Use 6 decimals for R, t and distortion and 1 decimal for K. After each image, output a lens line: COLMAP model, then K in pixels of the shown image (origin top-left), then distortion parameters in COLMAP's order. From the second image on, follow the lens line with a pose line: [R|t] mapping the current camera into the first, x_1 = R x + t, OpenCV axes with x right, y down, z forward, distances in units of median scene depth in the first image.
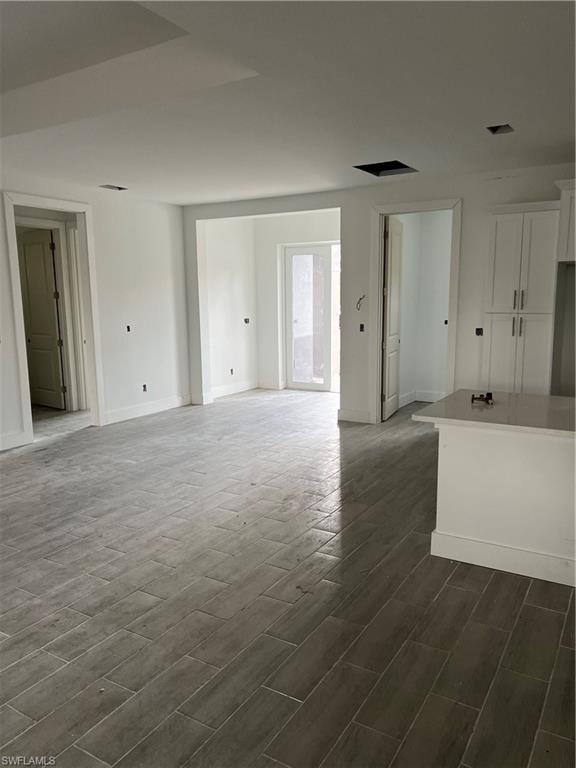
lens RADIAL K [[576.8, 0, 288.6], [0, 576.8, 383.0], [0, 0, 1]] dist [0.054366, -0.057348]
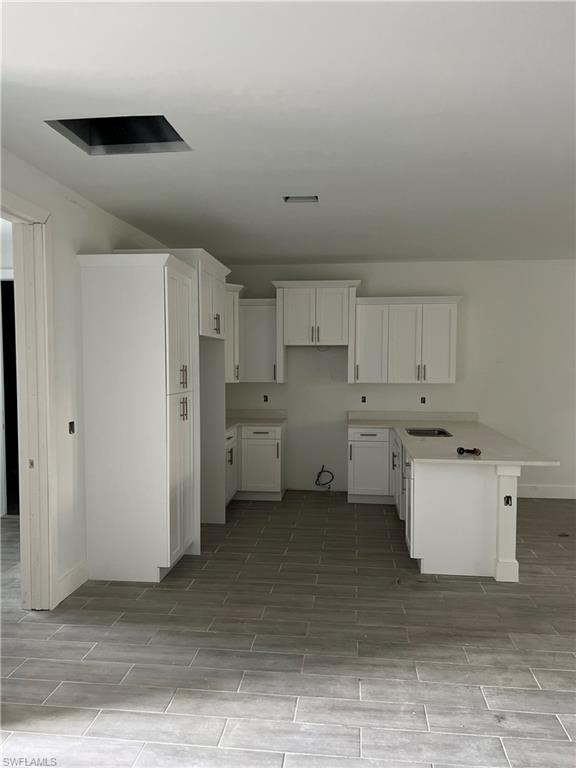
lens RADIAL K [[576.8, 0, 294.9], [0, 576.8, 384.3], [0, 0, 1]] dist [0.054366, -0.057348]
pose [[-0.433156, -0.025703, 0.900952, -0.564230], [0.135842, 0.986314, 0.093448, -0.255546], [-0.891023, 0.162865, -0.423736, 1.648018]]
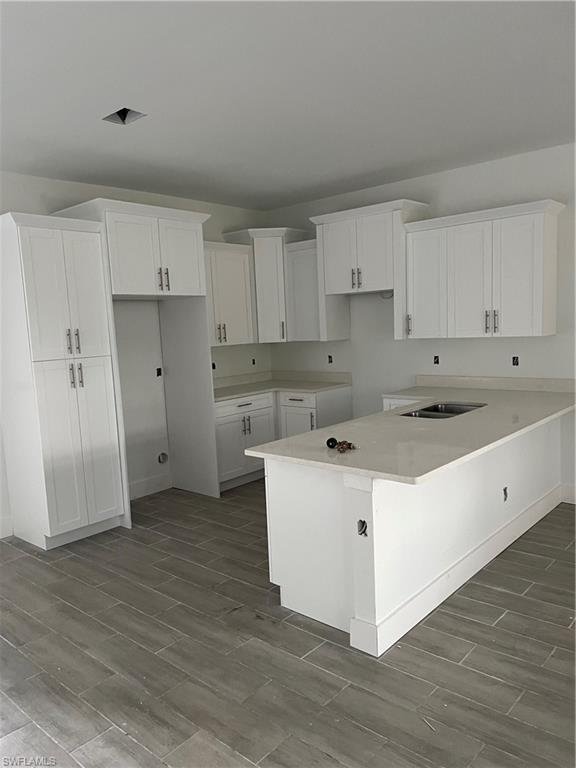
lens RADIAL K [[576.8, 0, 282.0], [0, 576.8, 387.6], [0, 0, 1]] dist [0.054366, -0.057348]
pose [[0.176904, -0.108484, 0.978231, -0.434275], [0.190021, 0.978972, 0.074203, -0.118835], [-0.965711, 0.172757, 0.193798, 0.806962]]
